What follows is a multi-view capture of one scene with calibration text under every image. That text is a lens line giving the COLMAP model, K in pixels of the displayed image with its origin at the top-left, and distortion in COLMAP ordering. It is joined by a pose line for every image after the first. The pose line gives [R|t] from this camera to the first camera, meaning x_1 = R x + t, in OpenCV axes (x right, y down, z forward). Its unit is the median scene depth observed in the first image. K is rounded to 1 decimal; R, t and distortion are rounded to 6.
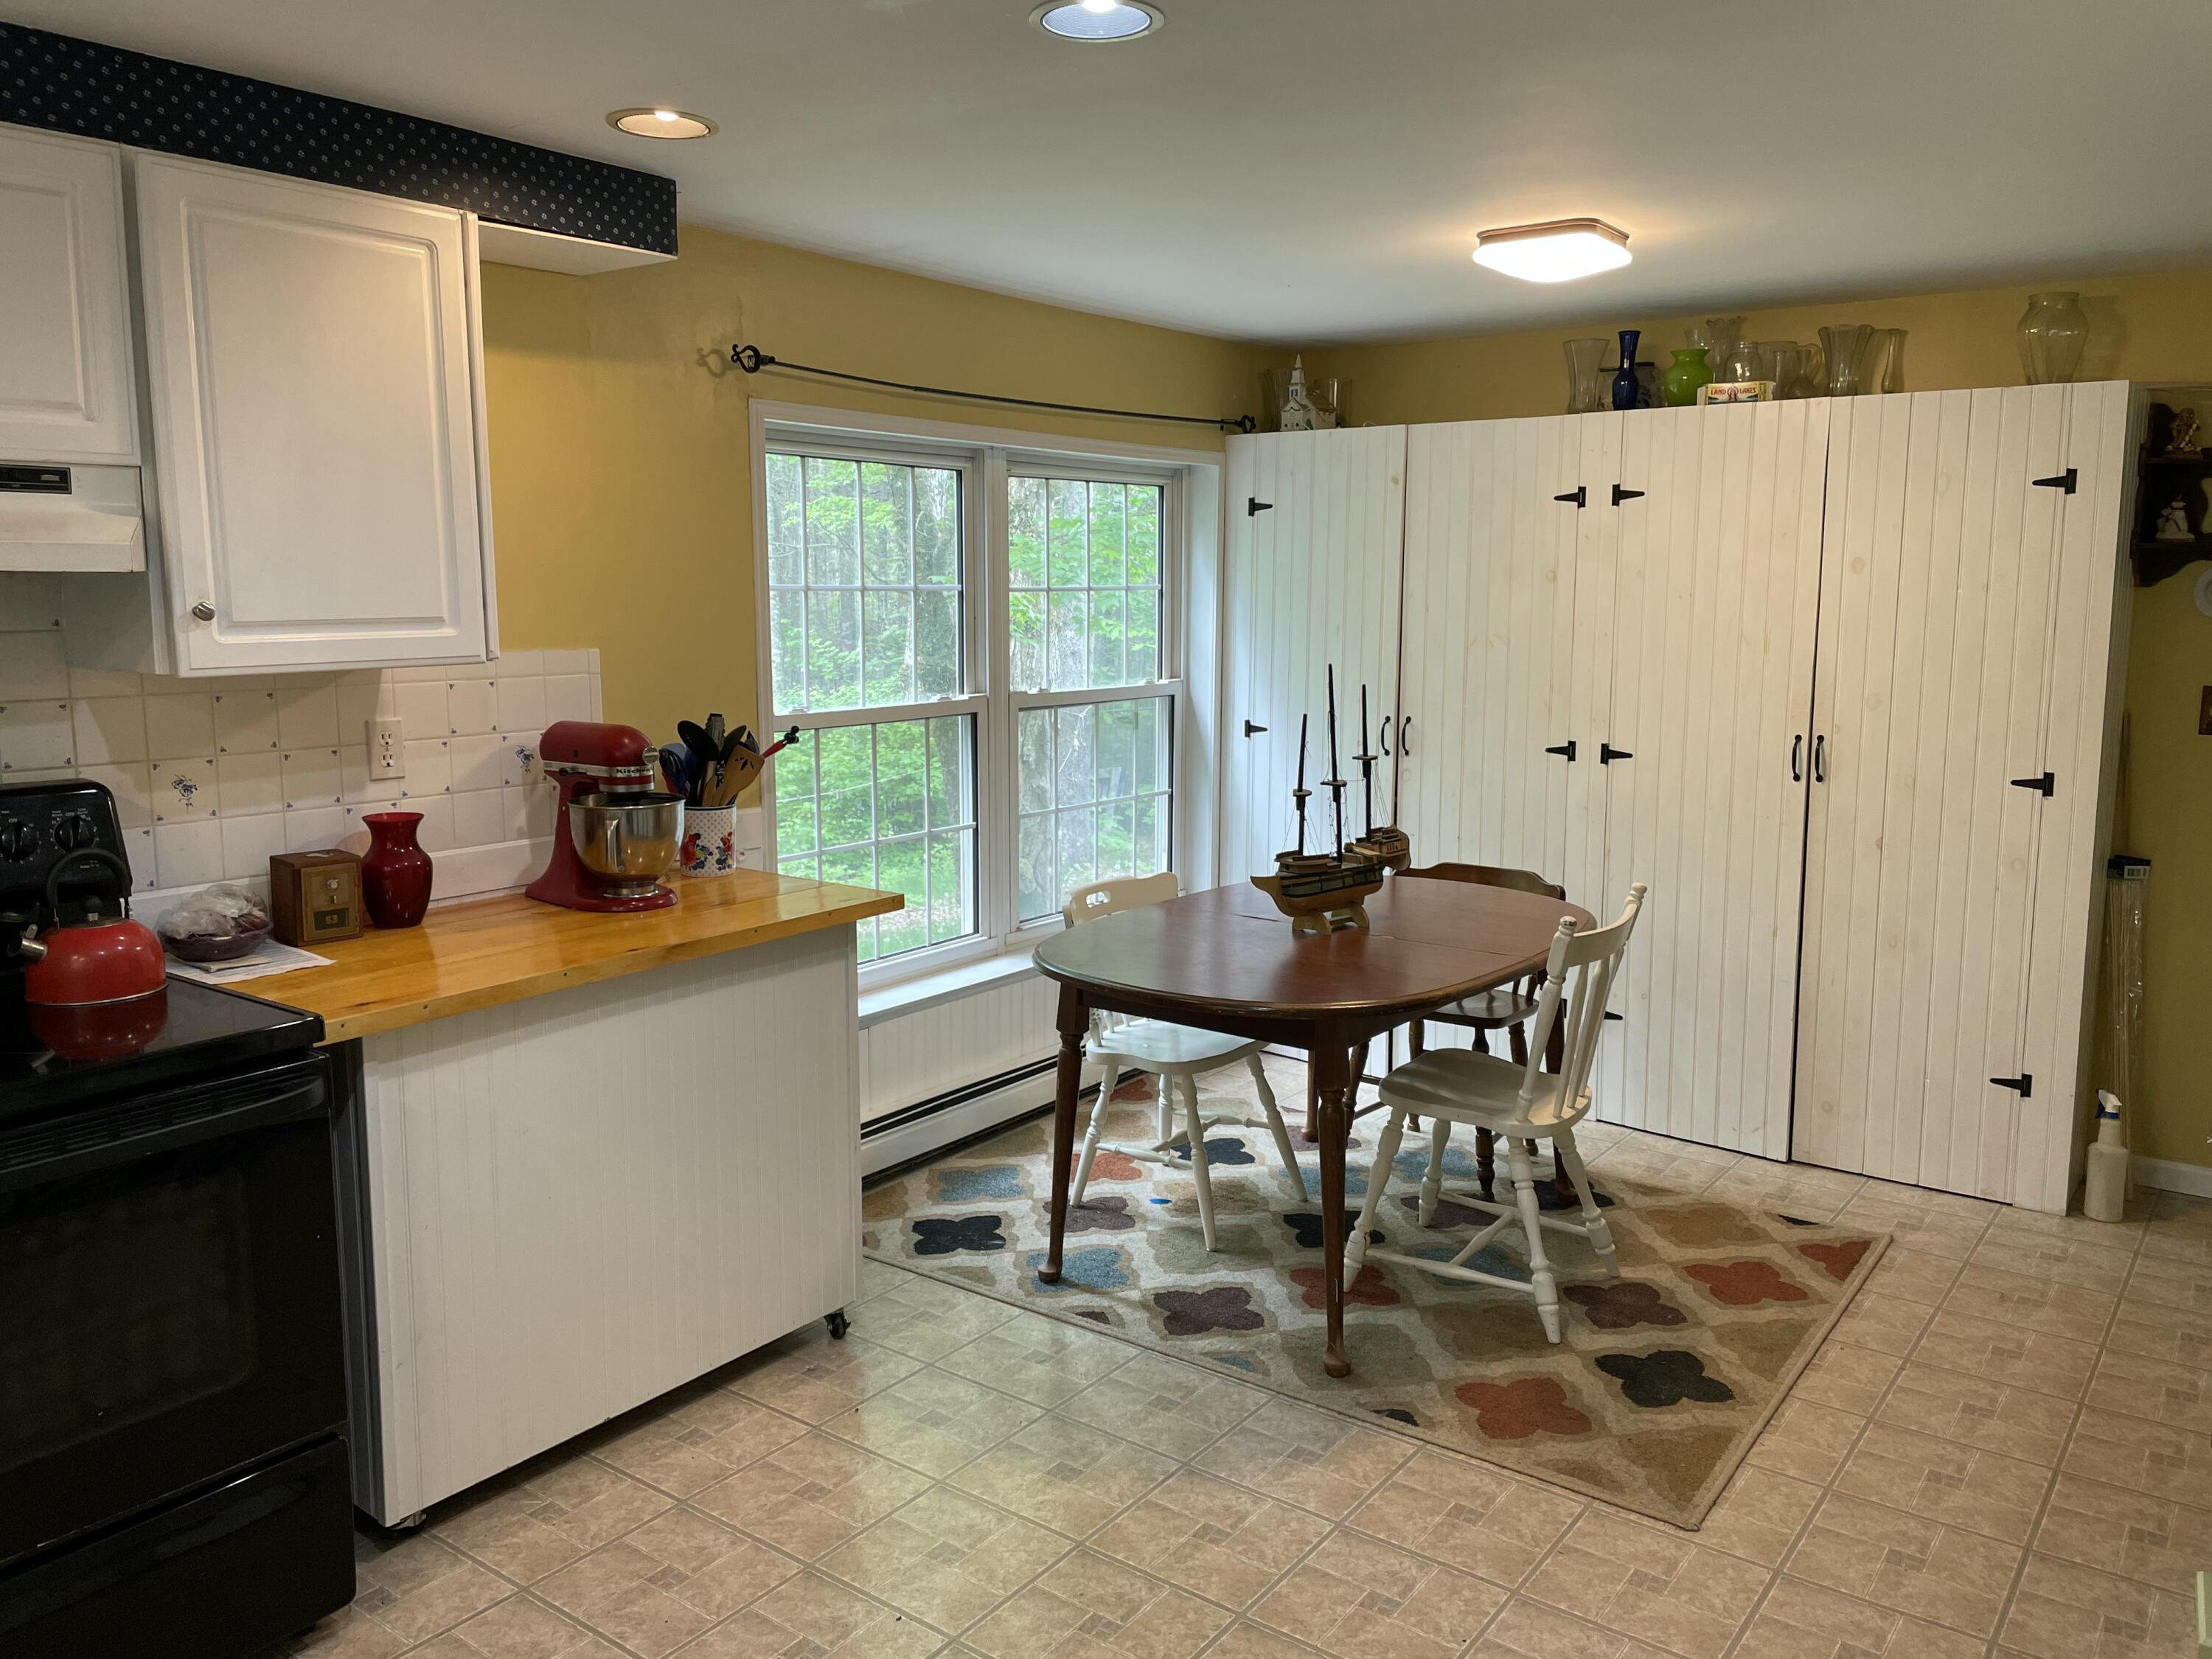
lens RADIAL K [[1683.8, 0, 1107.0], [0, 1683.8, 819.1], [0, 0, 1]] dist [0.104182, -0.130026]
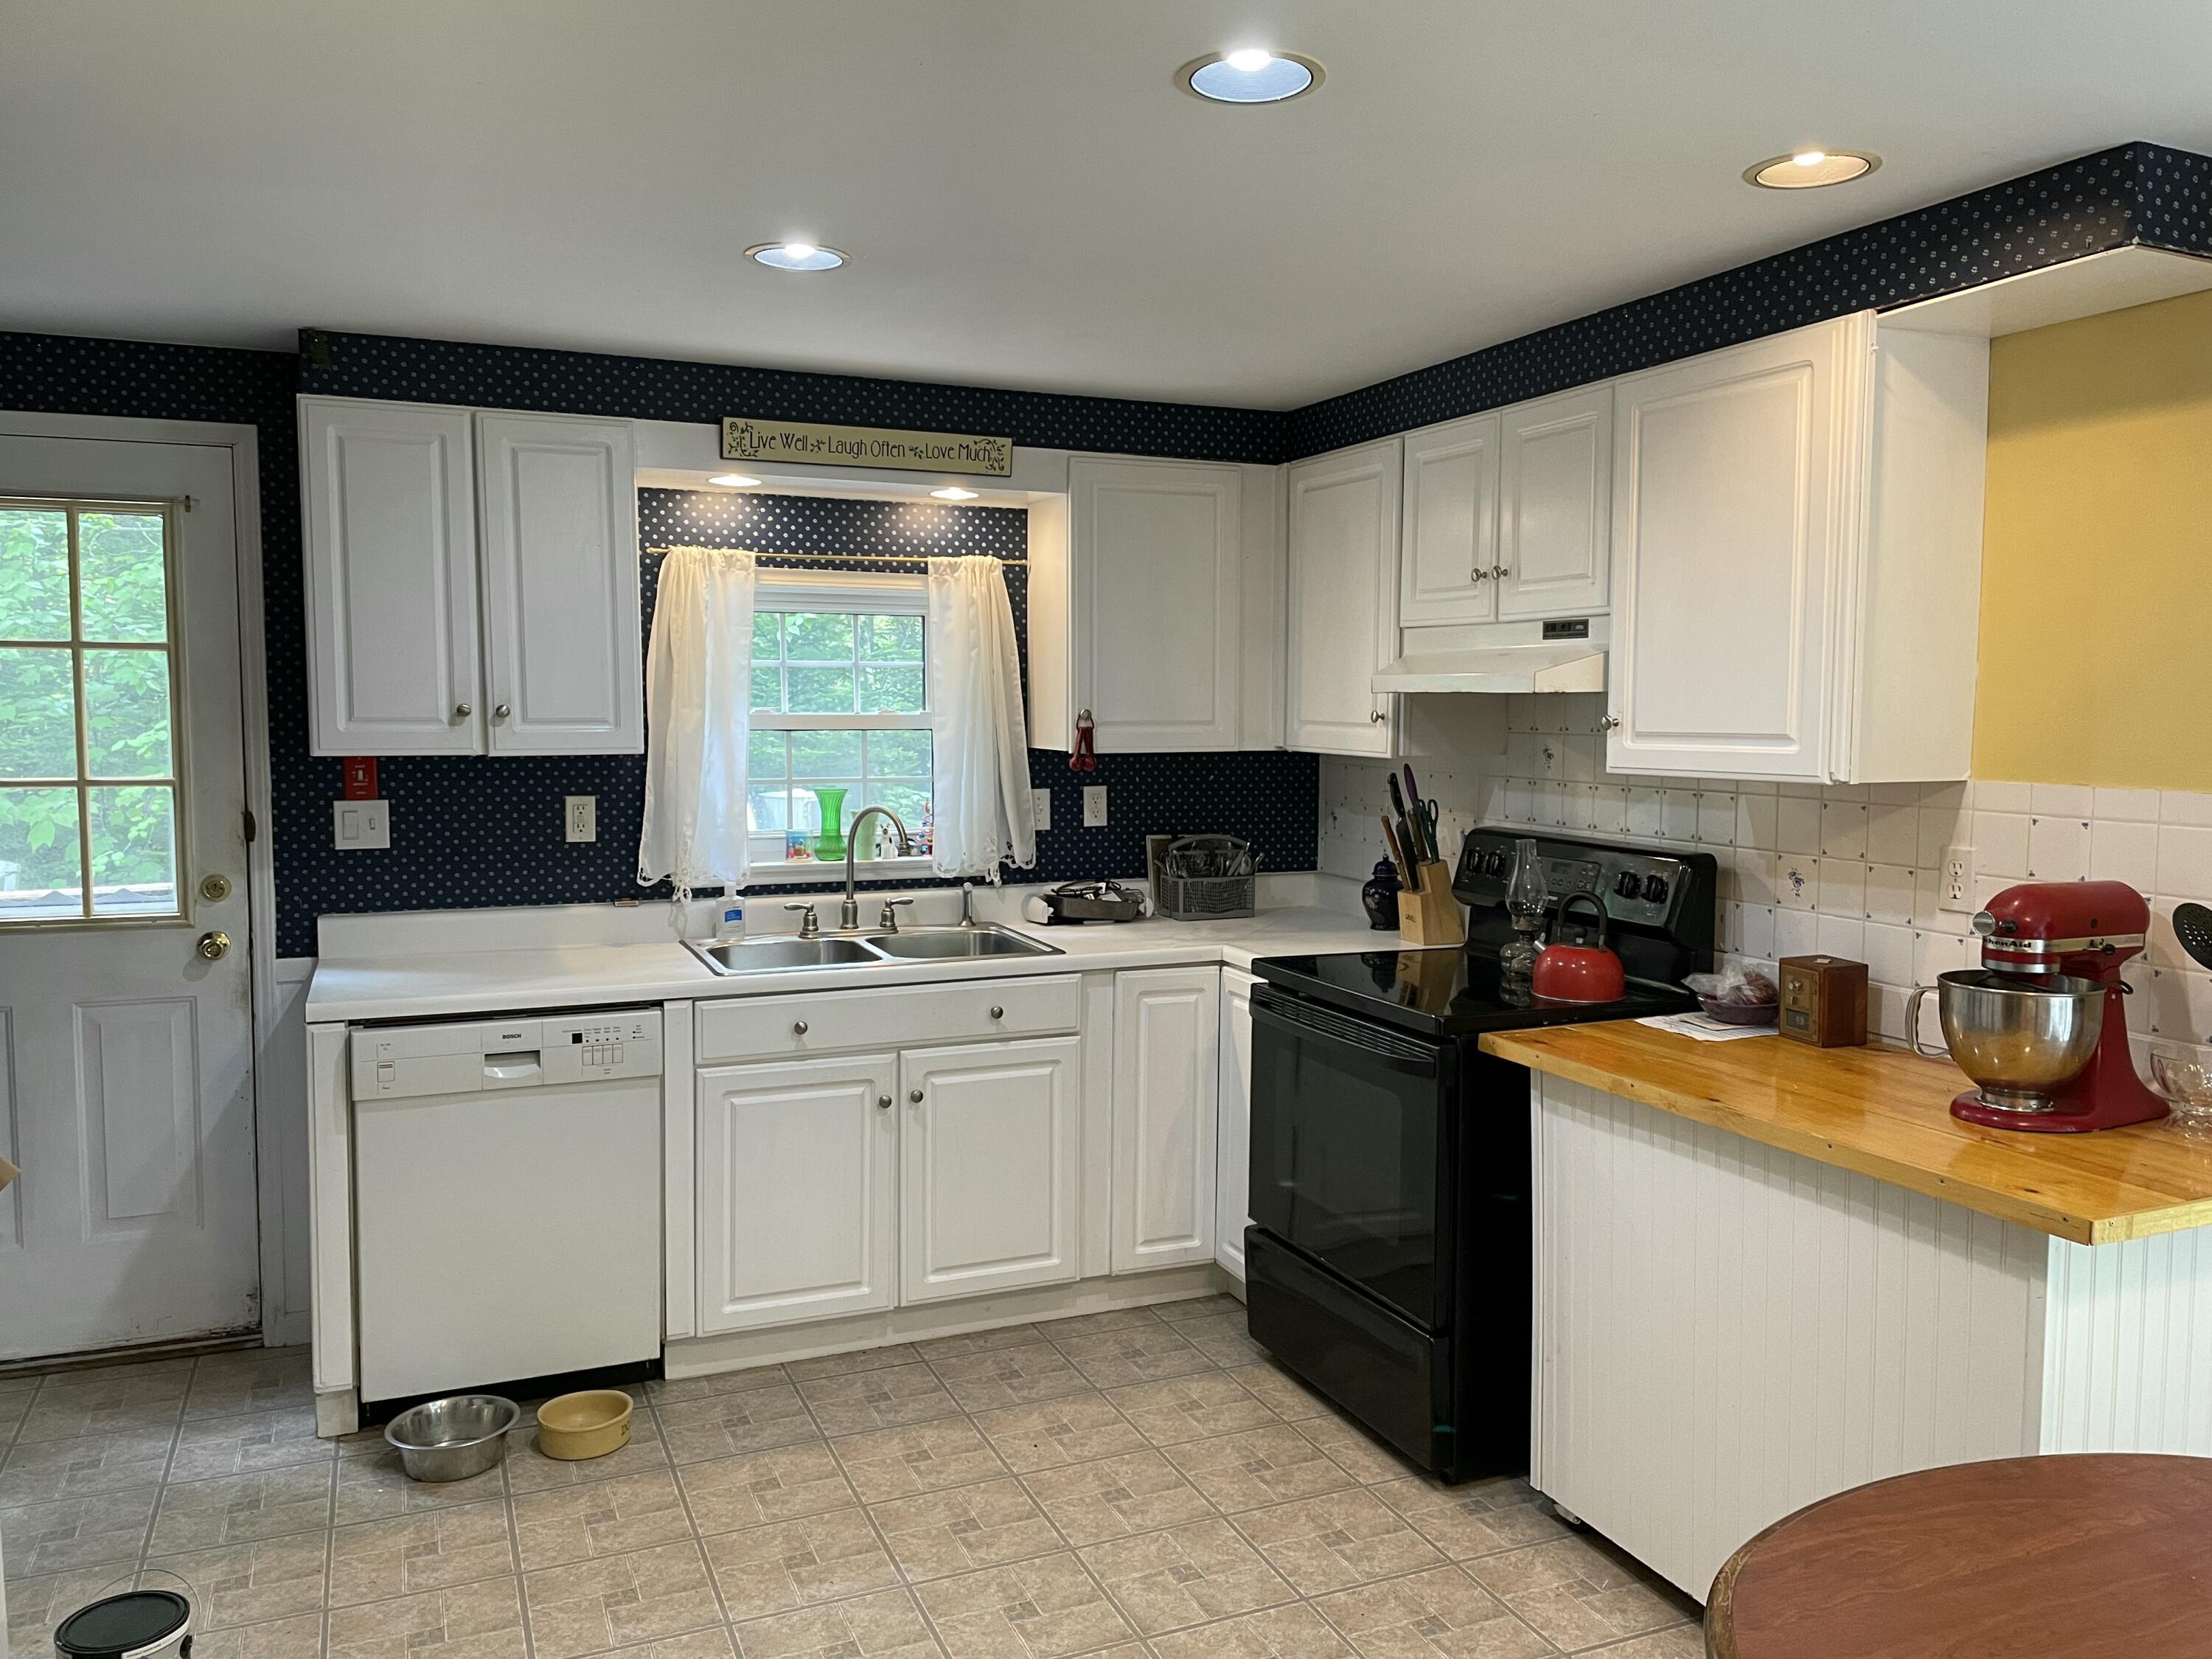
lens RADIAL K [[1683.8, 0, 1108.9], [0, 1683.8, 830.1], [0, 0, 1]] dist [0.104182, -0.130026]
pose [[-0.513907, 0.065303, -0.855357, 0.670958], [-0.124177, 0.980933, 0.149498, -0.163960], [0.848811, 0.183044, -0.495999, 1.168767]]
